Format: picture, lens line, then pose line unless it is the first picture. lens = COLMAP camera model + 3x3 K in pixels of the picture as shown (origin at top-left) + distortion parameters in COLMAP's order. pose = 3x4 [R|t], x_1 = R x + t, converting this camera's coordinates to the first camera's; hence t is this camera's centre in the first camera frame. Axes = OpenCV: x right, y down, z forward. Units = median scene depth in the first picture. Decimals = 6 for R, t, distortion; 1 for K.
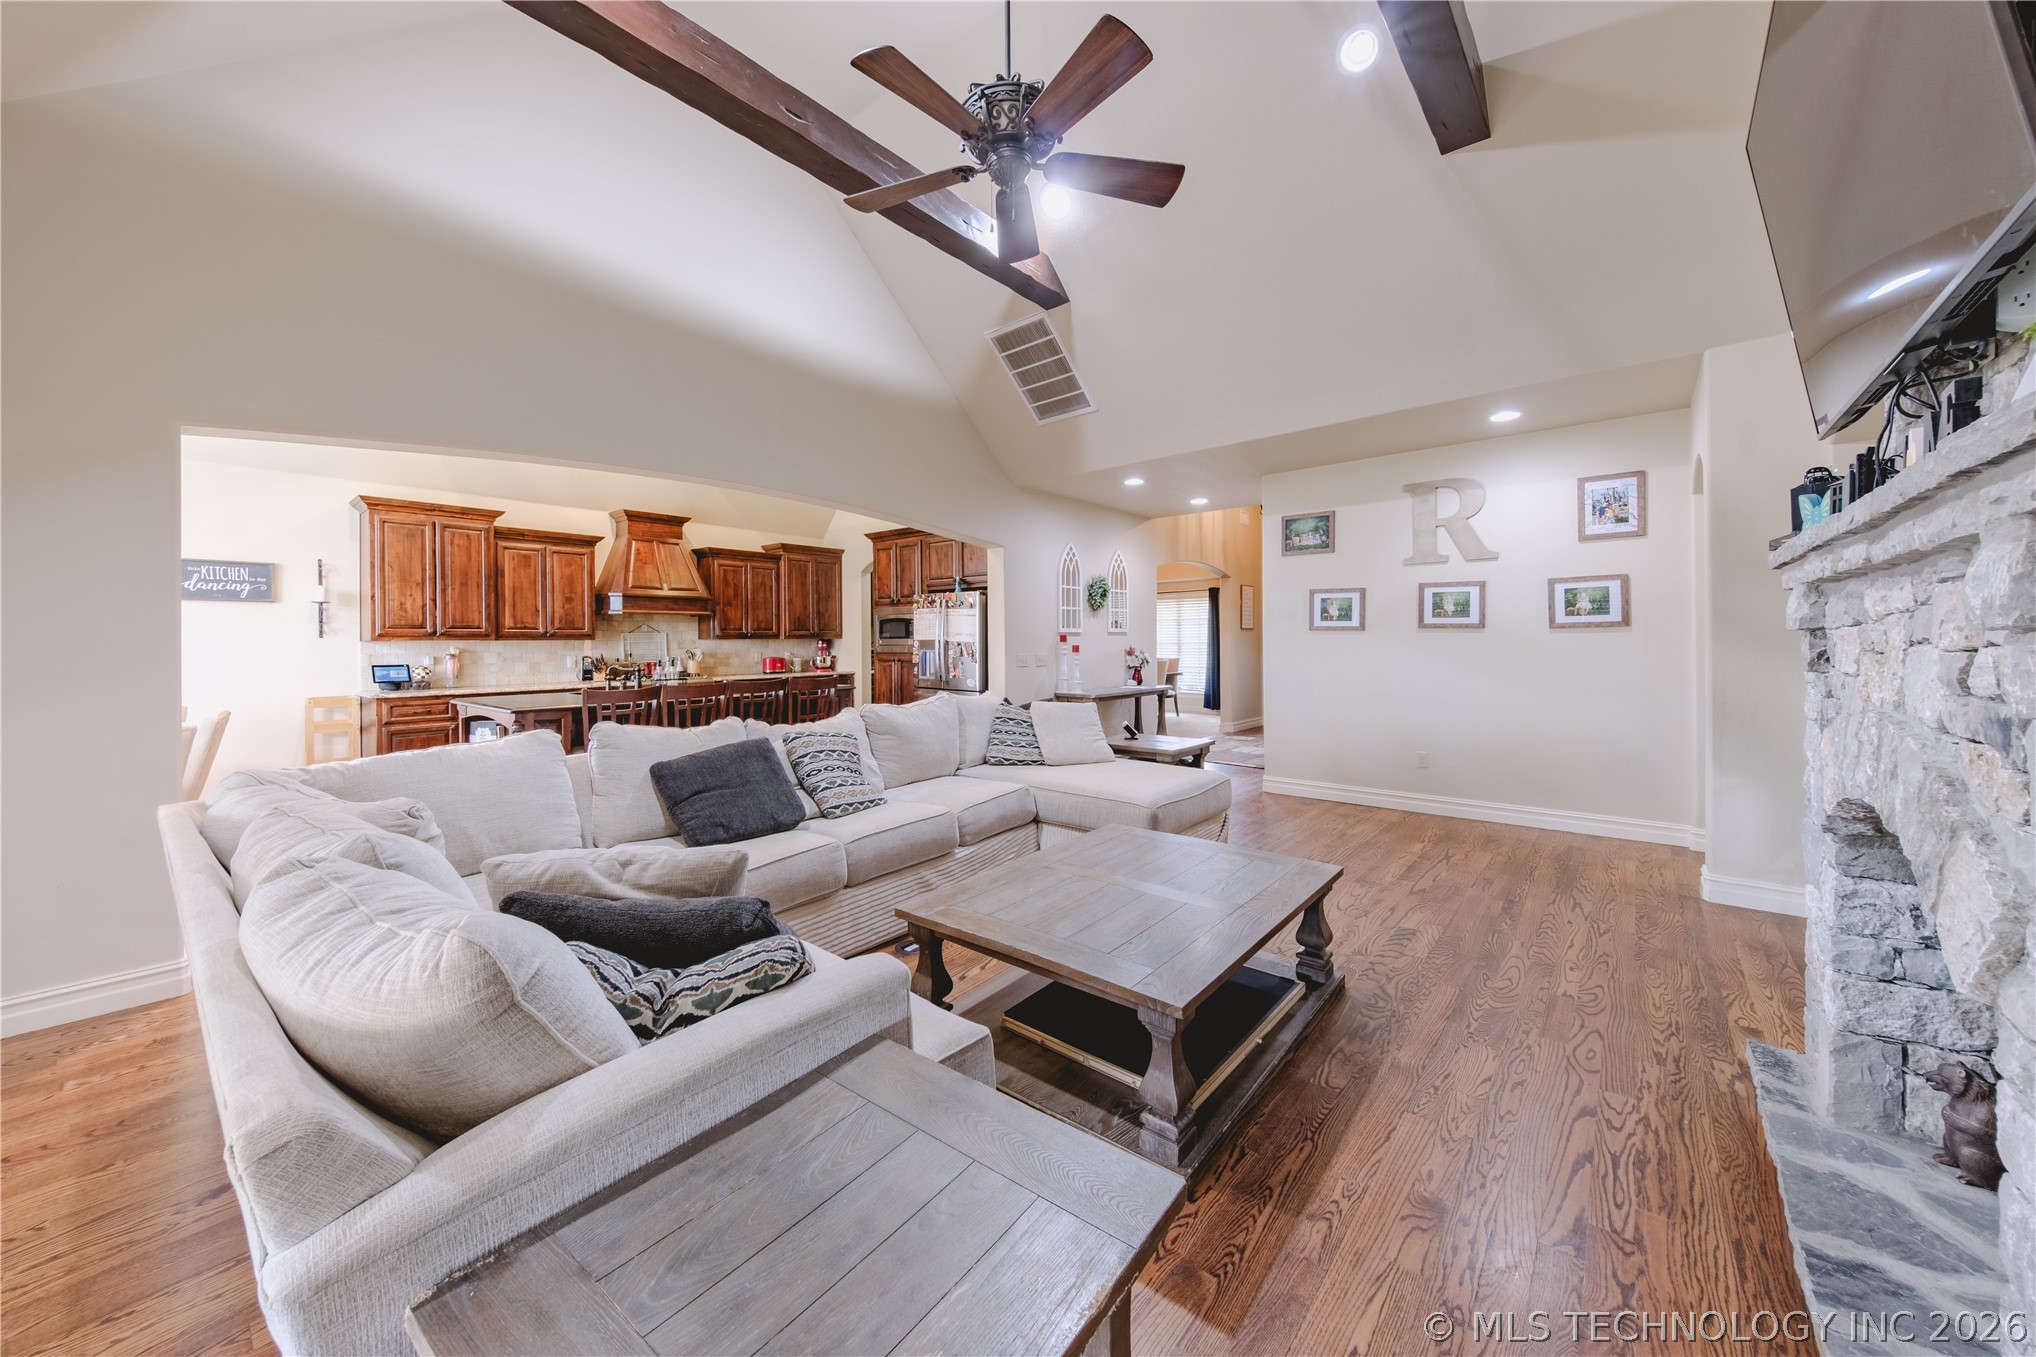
lens RADIAL K [[733.0, 0, 1002.5], [0, 733.0, 665.2], [0, 0, 1]] dist [0.008052, -0.002713]
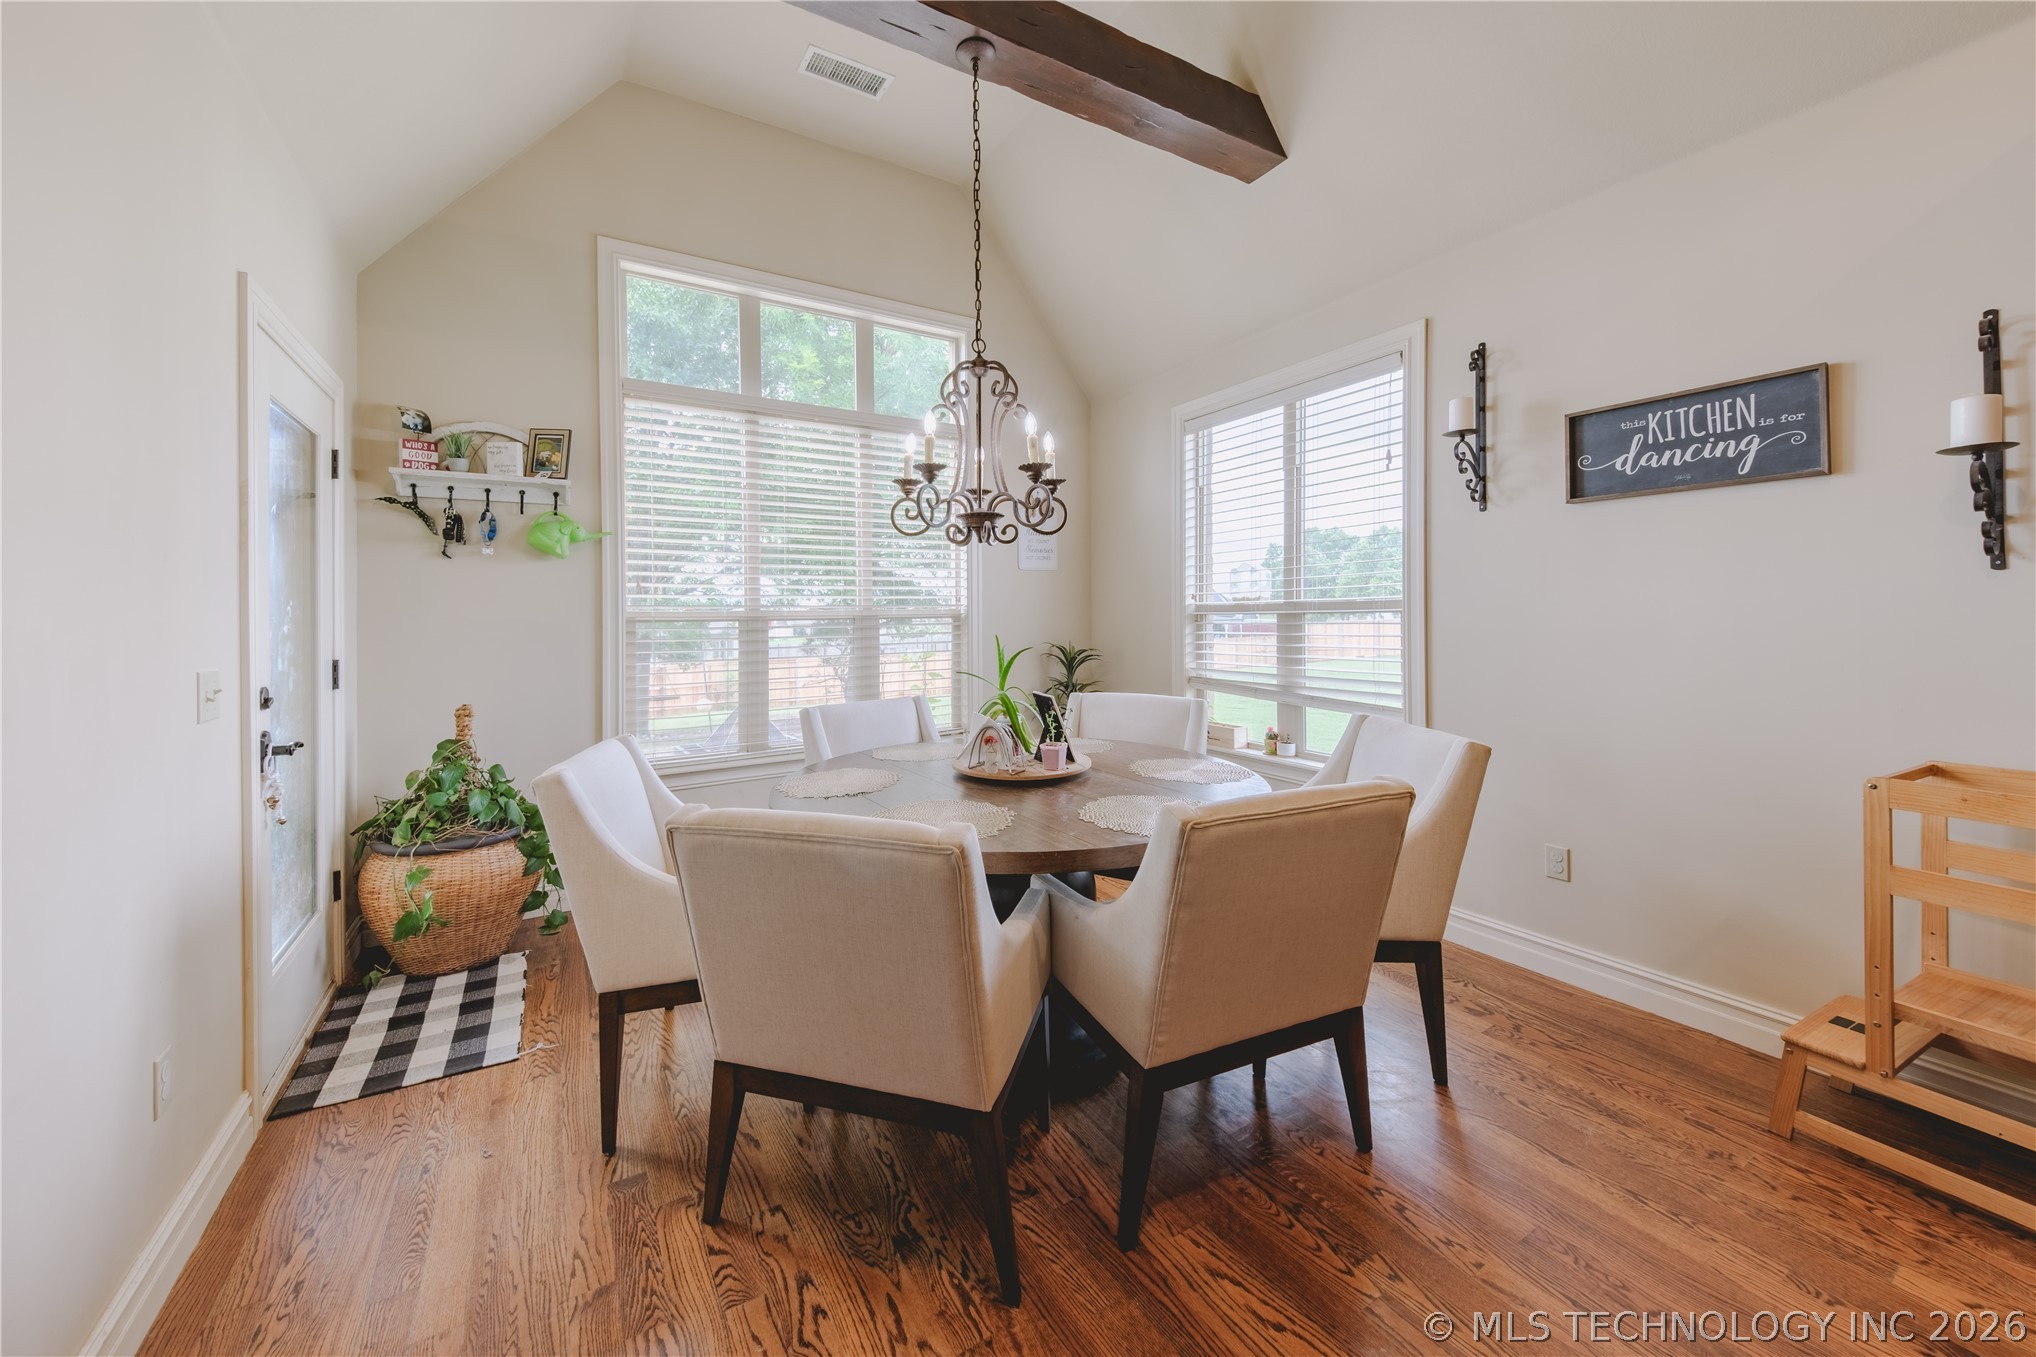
lens RADIAL K [[733.0, 0, 1002.5], [0, 733.0, 620.4], [0, 0, 1]] dist [0.008052, -0.002713]
pose [[-0.316343, 0.013730, -0.948545, -0.545601], [-0.021992, 0.999520, 0.021802, -0.015844], [0.948390, 0.027758, -0.315890, 0.759309]]
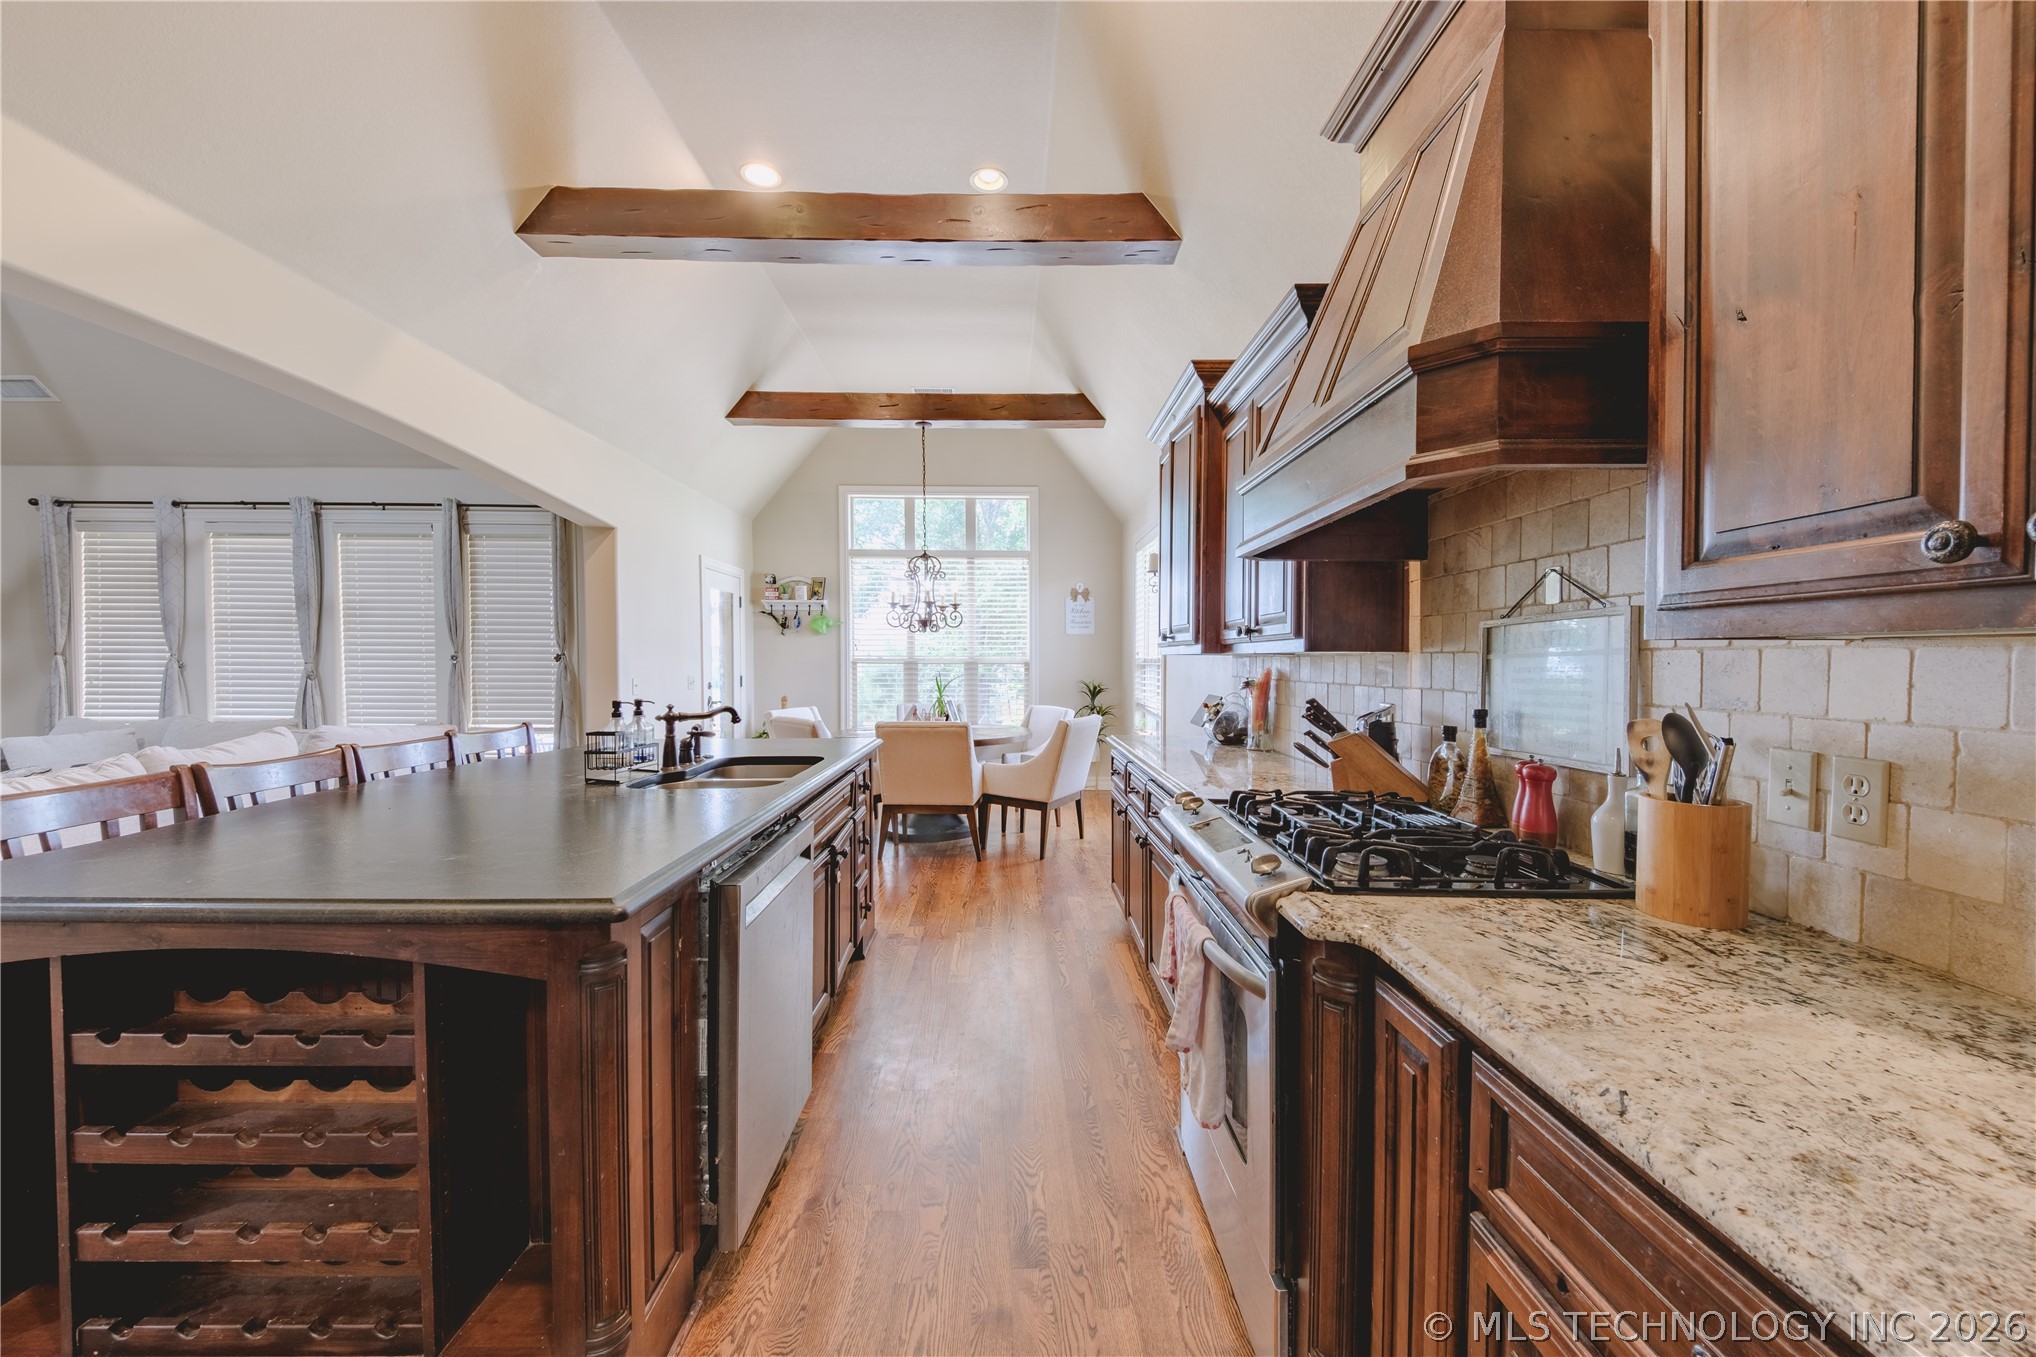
lens RADIAL K [[733.0, 0, 1031.5], [0, 733.0, 682.0], [0, 0, 1]] dist [0.008052, -0.002713]
pose [[-0.724561, 0.021767, -0.688867, -0.345718], [-0.026315, 0.997899, 0.059211, -0.046809], [0.688709, 0.061030, -0.722465, 1.465965]]
